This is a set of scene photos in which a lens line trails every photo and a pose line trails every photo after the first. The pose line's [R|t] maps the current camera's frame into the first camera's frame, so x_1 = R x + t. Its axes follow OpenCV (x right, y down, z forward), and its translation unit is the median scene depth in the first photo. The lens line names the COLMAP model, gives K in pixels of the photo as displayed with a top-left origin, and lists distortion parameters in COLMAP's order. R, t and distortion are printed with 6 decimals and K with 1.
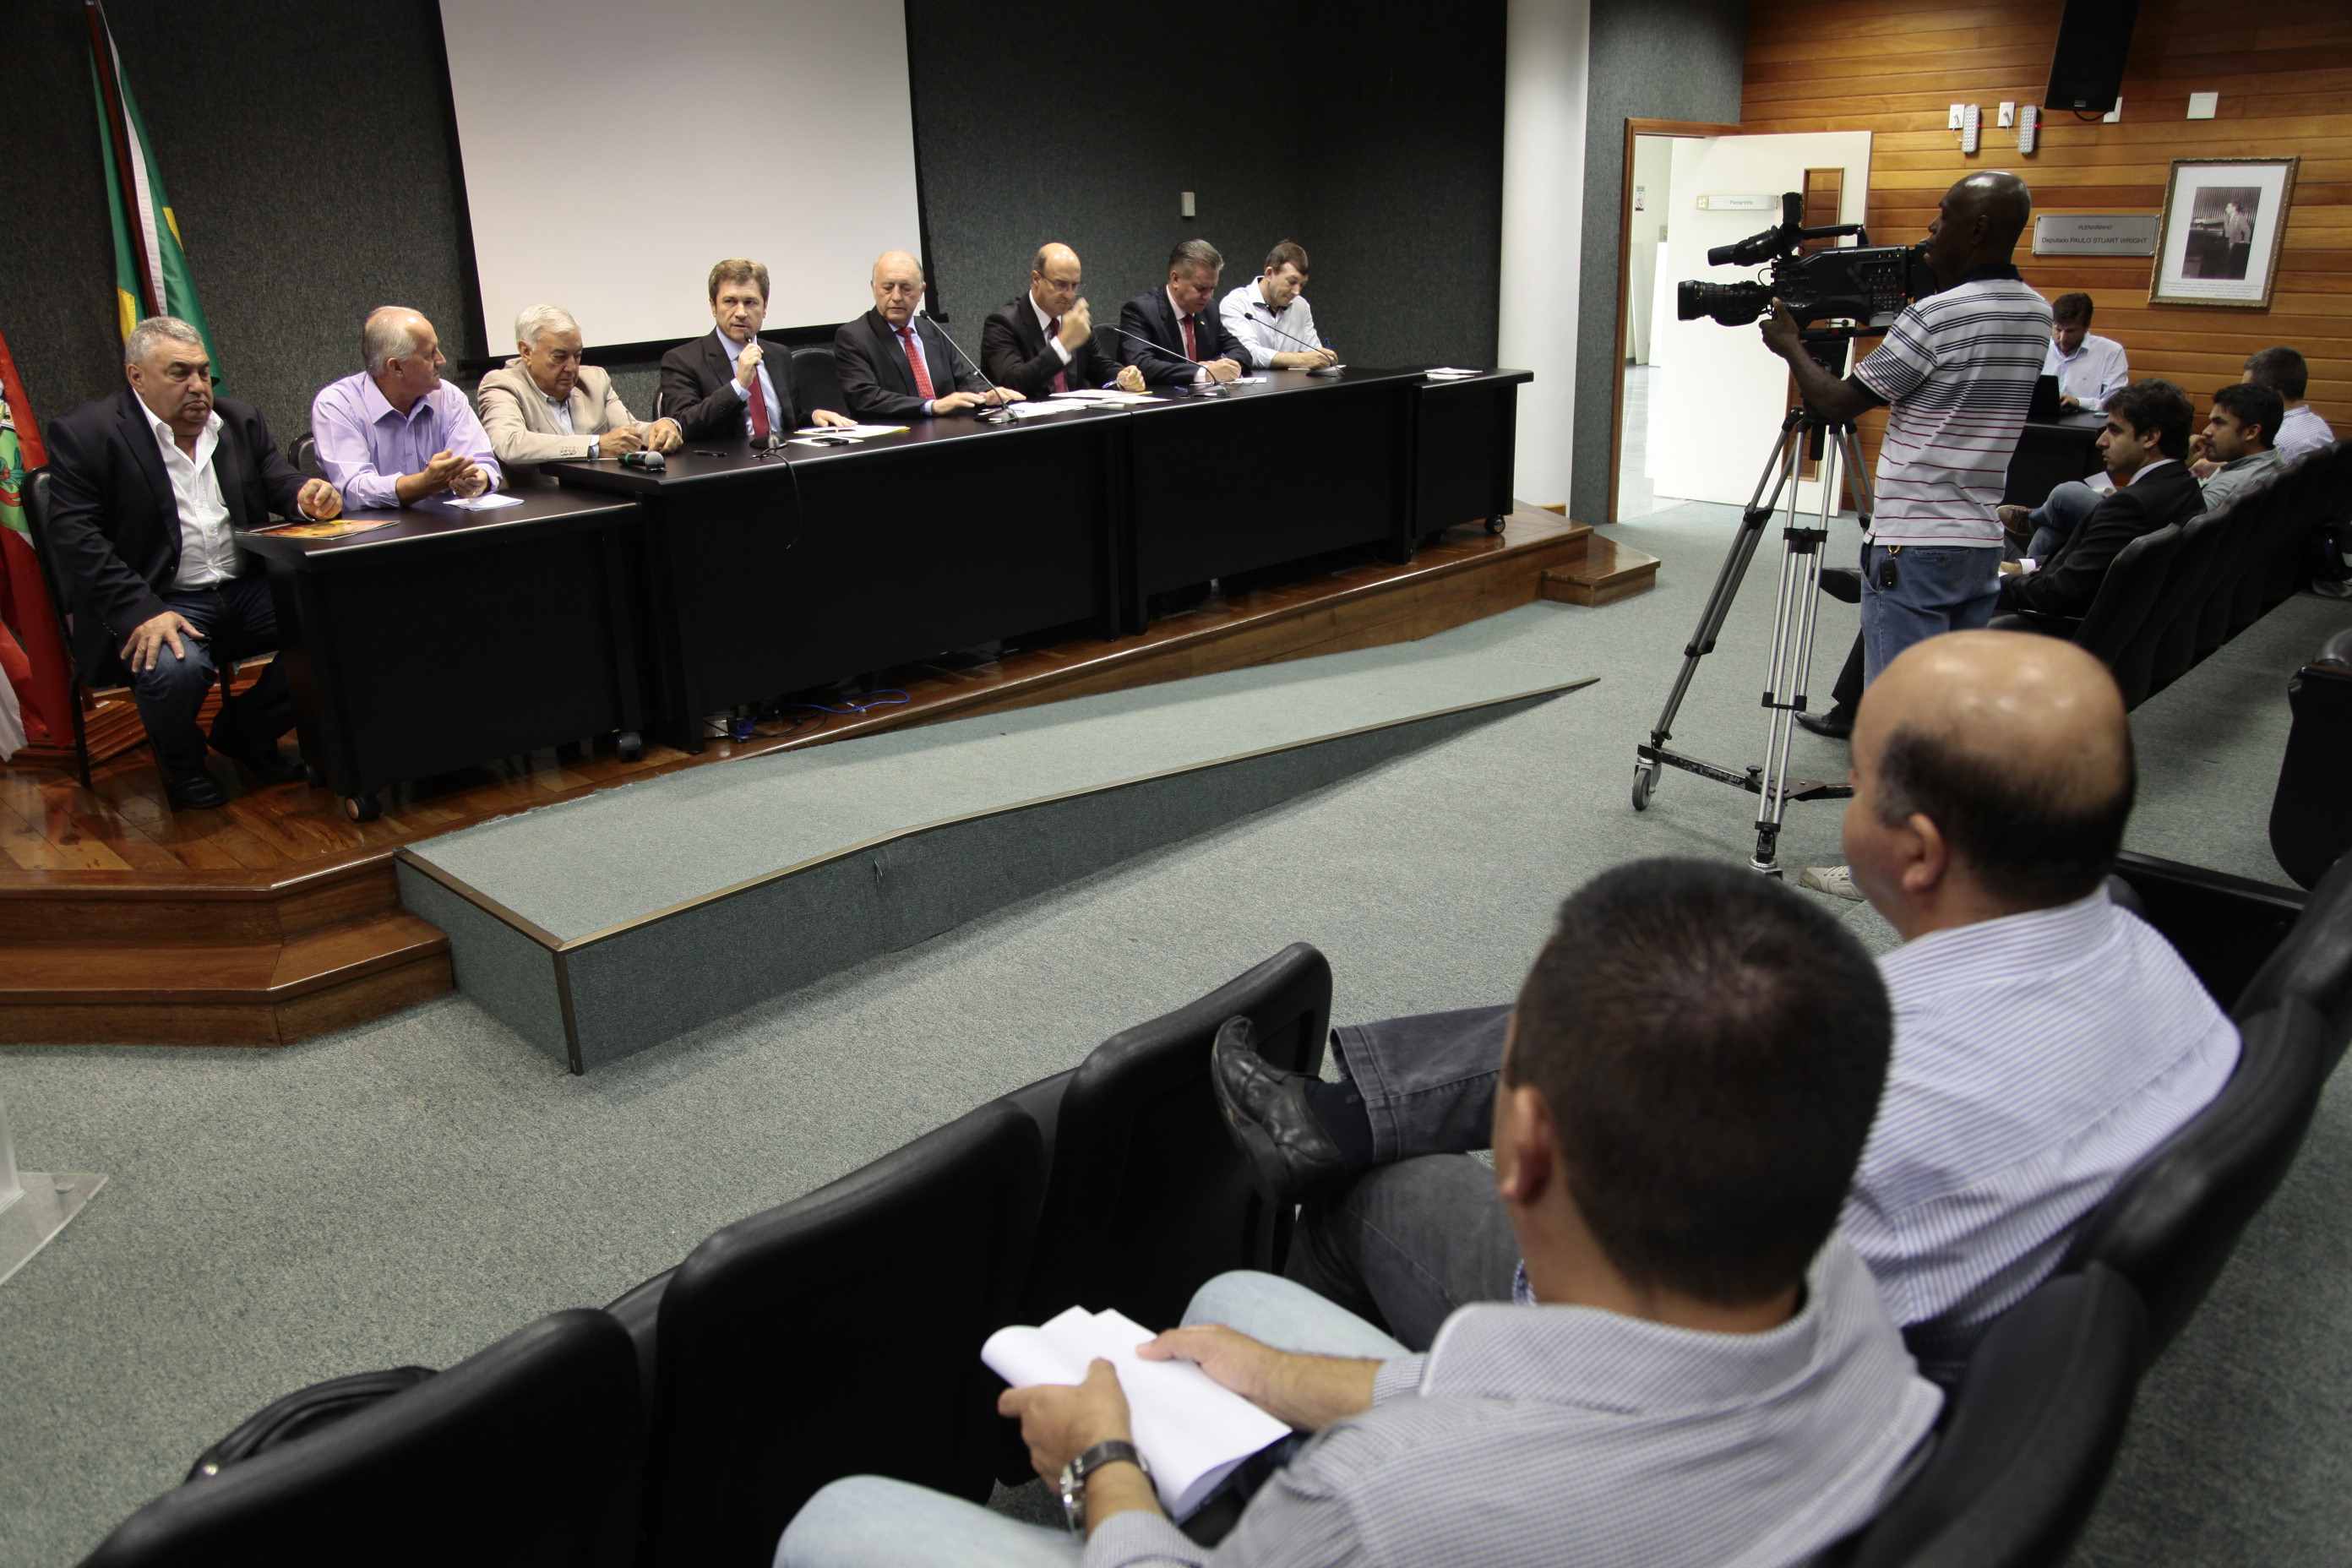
lens RADIAL K [[1678.3, 0, 1152.7], [0, 1678.3, 788.1], [0, 0, 1]] dist [-0.070500, 0.044095]
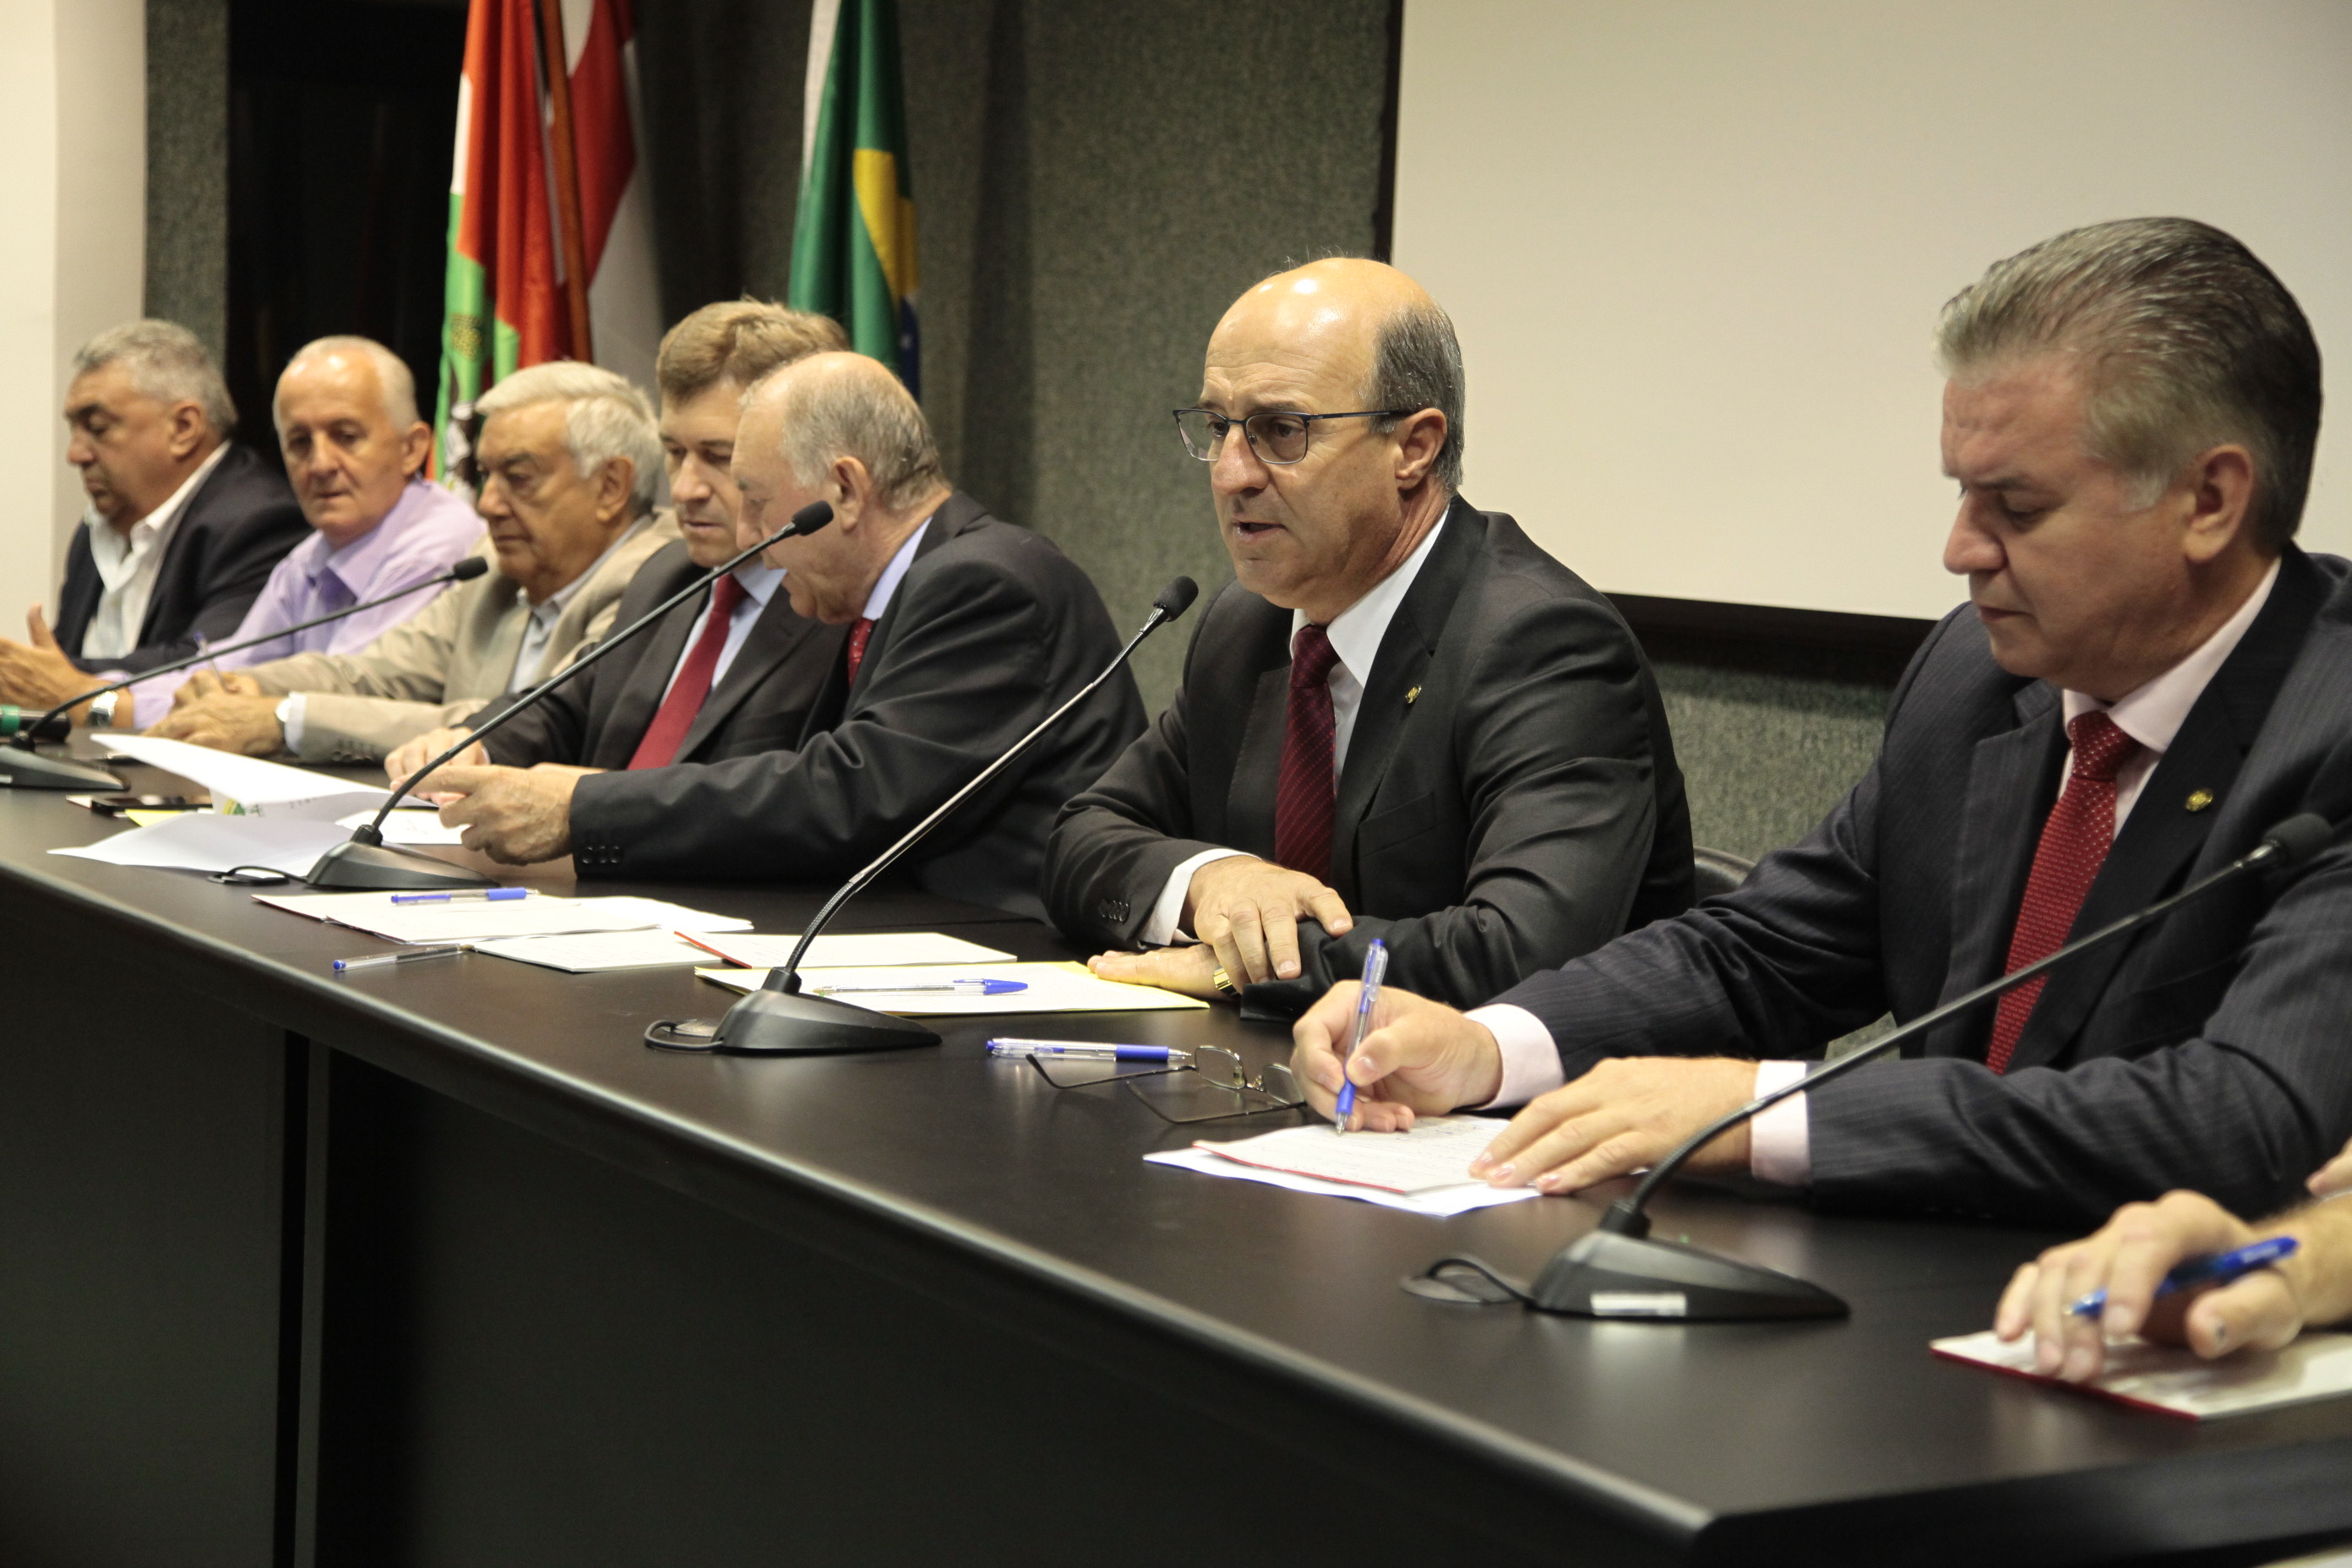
lens RADIAL K [[4144.2, 0, 1183.6], [0, 4144.2, 791.6], [0, 0, 1]] dist [0.202305, 0.000000]
pose [[-0.235121, 0.111979, -0.965494, 0.578178], [-0.346292, 0.918506, 0.190860, -0.467358], [0.908185, 0.379218, -0.177182, 1.432791]]
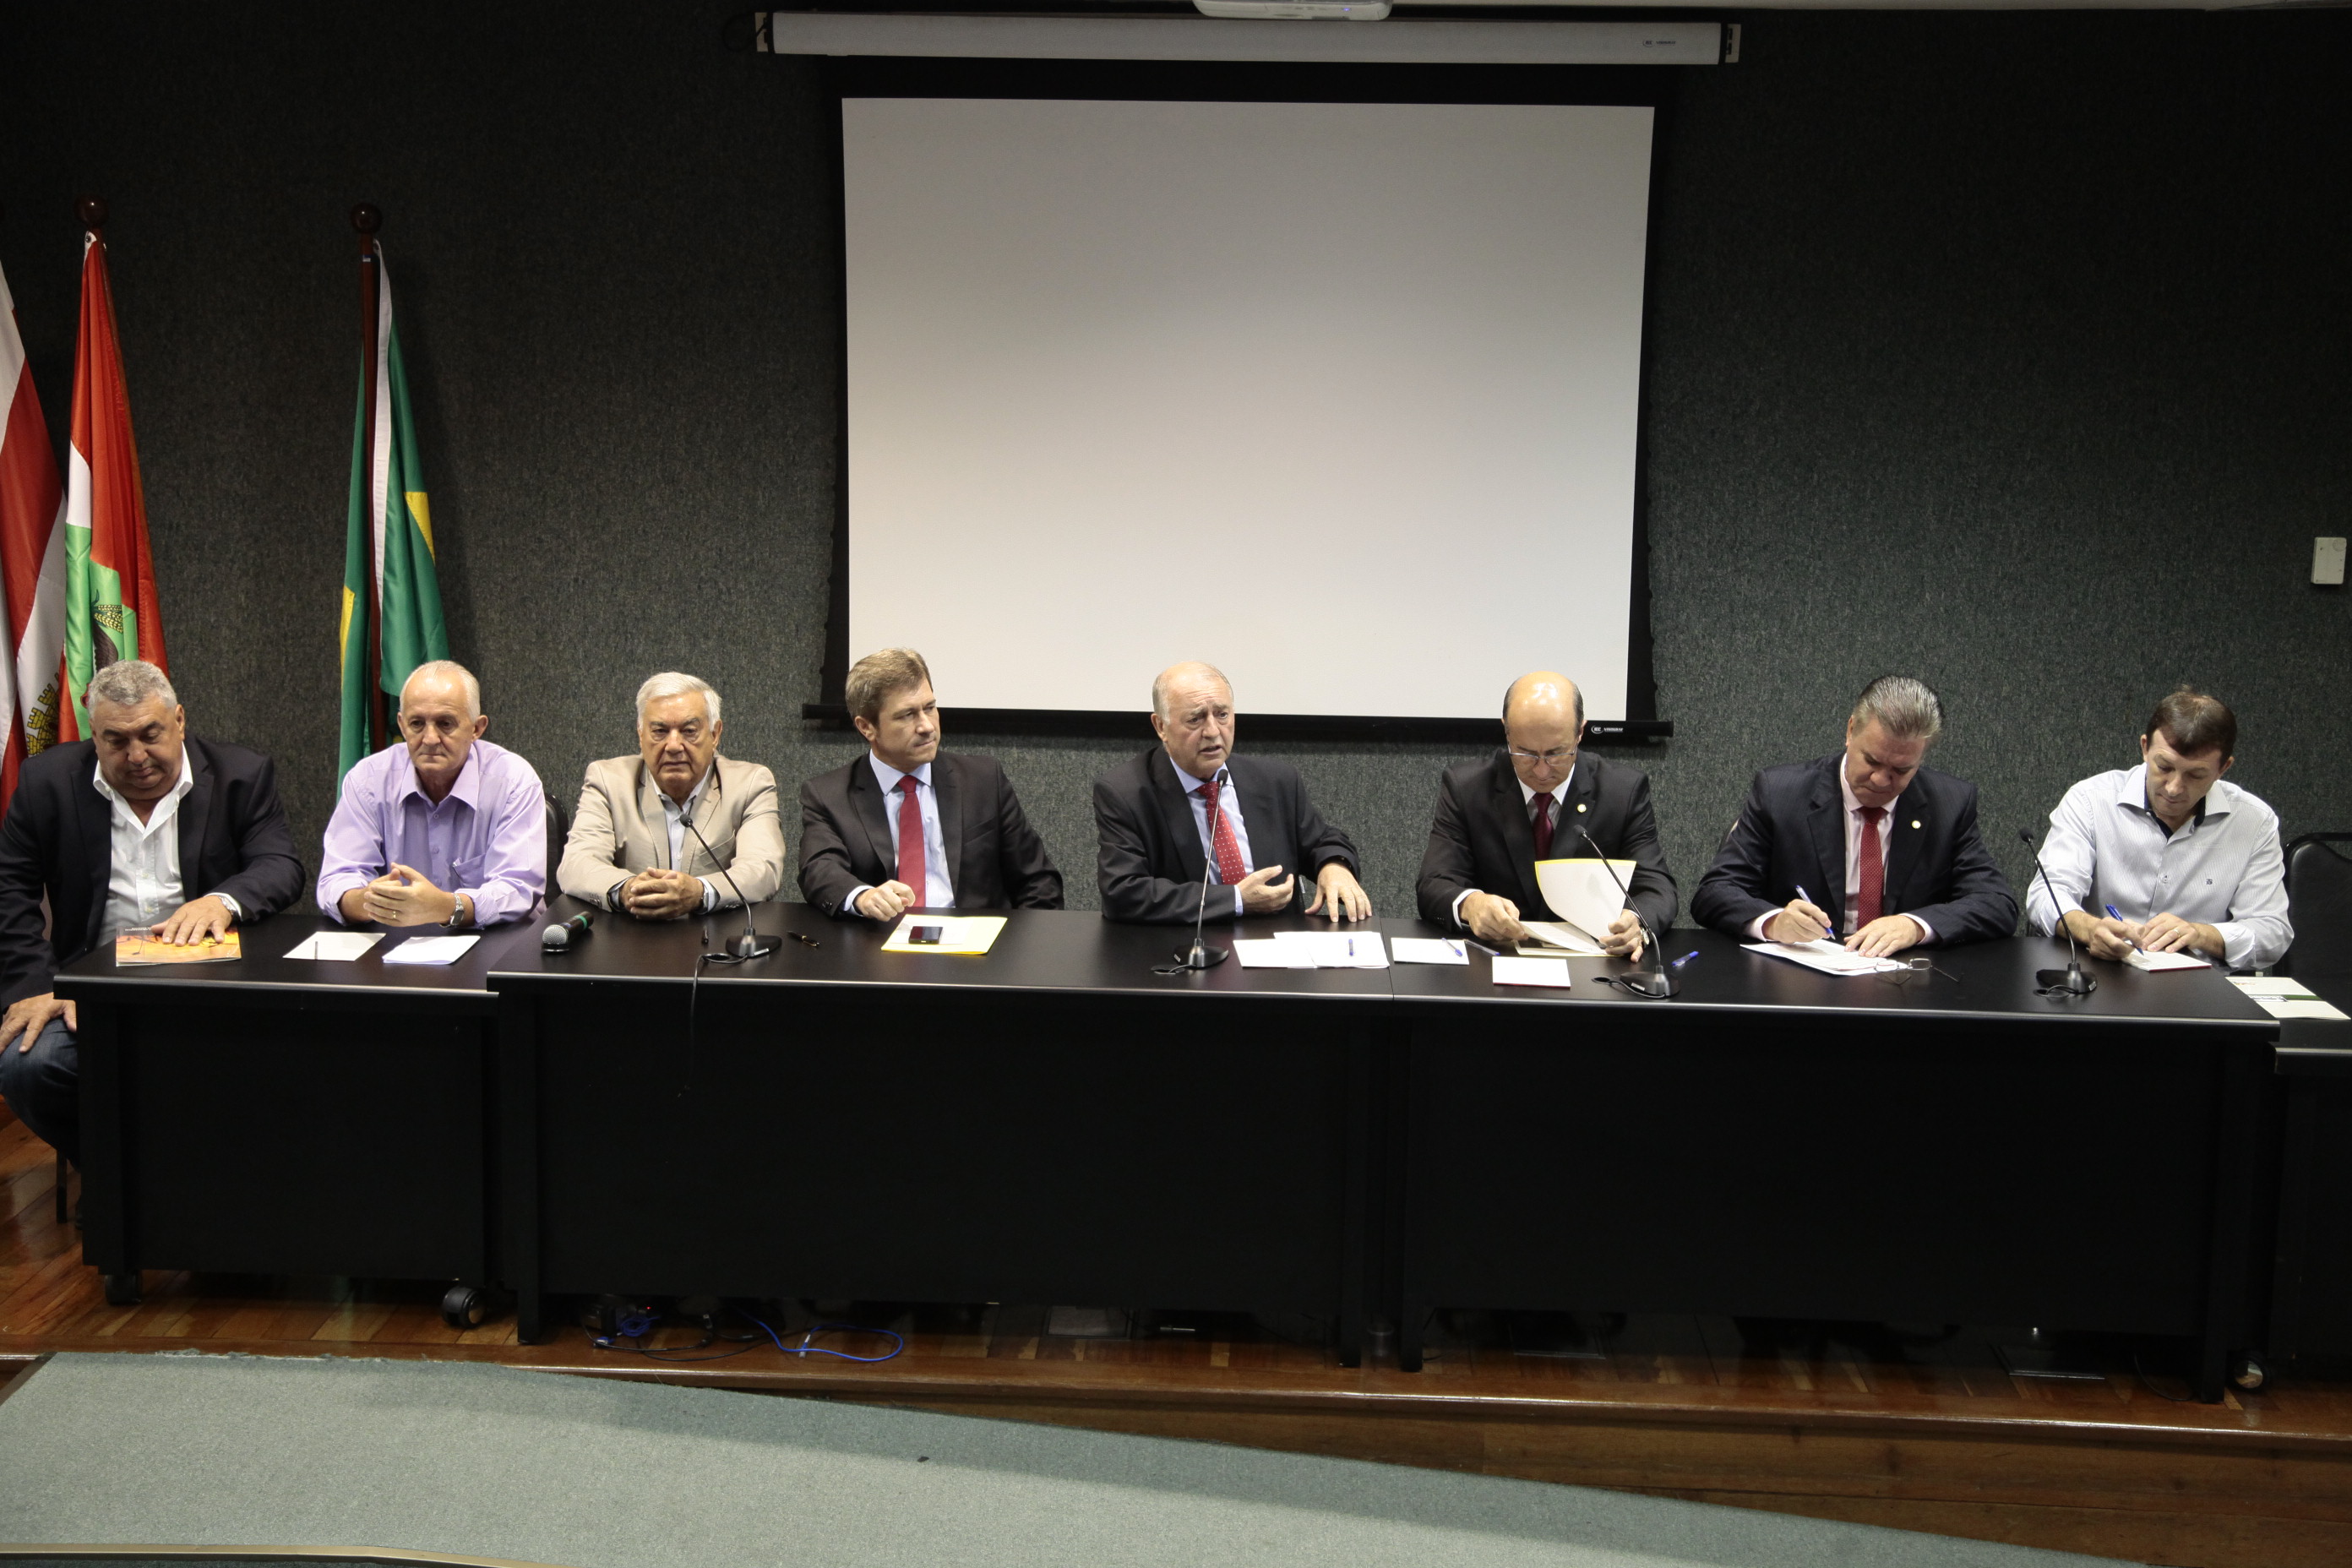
lens RADIAL K [[3139.1, 0, 1173.9], [0, 3139.1, 790.1], [0, 0, 1]] dist [0.127487, 0.000000]
pose [[0.678273, 0.179877, -0.712453, 0.838921], [-0.276430, 0.960814, -0.020586, -0.297977], [0.680832, 0.210906, 0.701418, 0.194567]]
